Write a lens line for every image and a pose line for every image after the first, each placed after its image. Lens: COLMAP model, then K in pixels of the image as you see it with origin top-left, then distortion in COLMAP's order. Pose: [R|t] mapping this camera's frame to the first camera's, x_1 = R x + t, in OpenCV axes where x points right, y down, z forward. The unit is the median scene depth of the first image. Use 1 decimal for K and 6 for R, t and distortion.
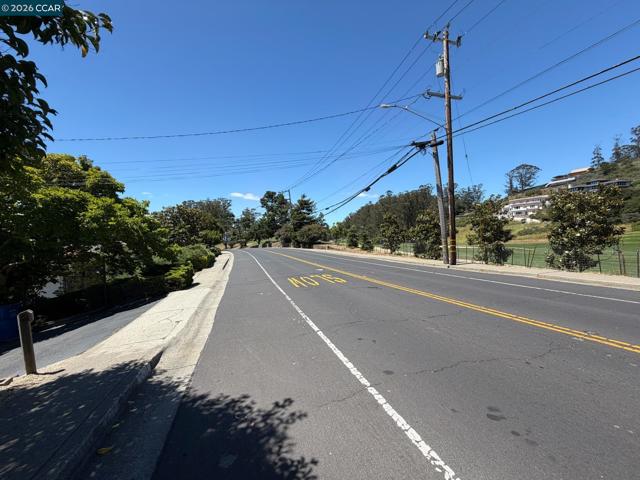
lens RADIAL K [[257.1, 0, 317.5], [0, 257.1, 238.9], [0, 0, 1]] dist [-0.000131, -0.000349]
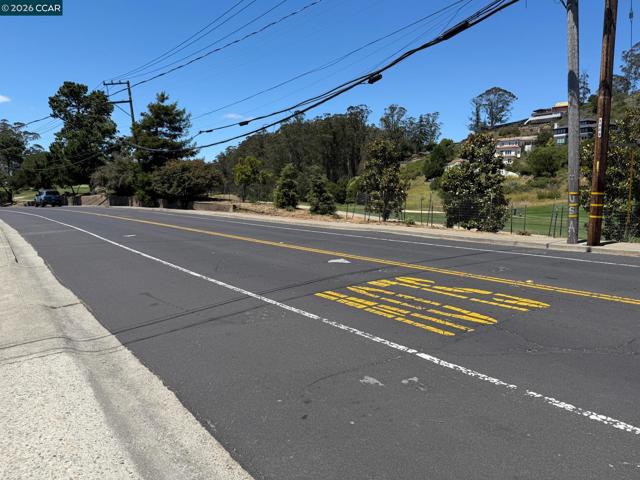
lens RADIAL K [[449.2, 0, 320.6], [0, 449.2, 242.5], [0, 0, 1]] dist [0.051650, -0.054122]
pose [[0.942738, -0.006517, 0.333471, -0.100851], [-0.028712, 0.994512, 0.100607, 0.010096], [-0.332297, -0.104420, 0.937377, 0.164002]]
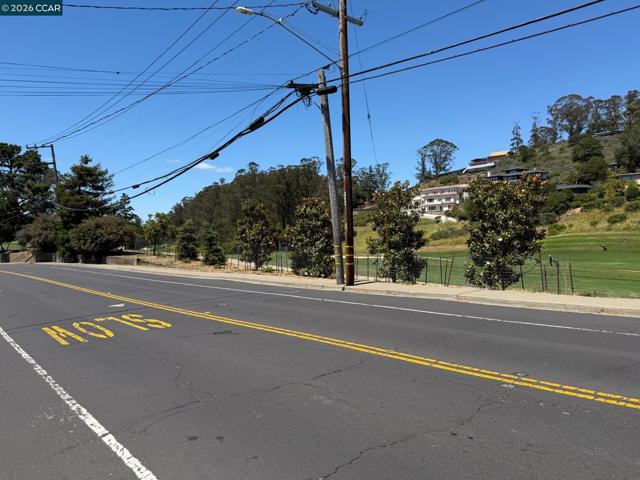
lens RADIAL K [[449.2, 0, 321.1], [0, 449.2, 243.1], [0, 0, 1]] dist [0.051650, -0.054122]
pose [[0.912183, 0.001818, 0.409779, 0.003877], [-0.000454, 0.999994, -0.003425, 0.000048], [-0.409783, 0.002938, 0.912178, 0.009032]]
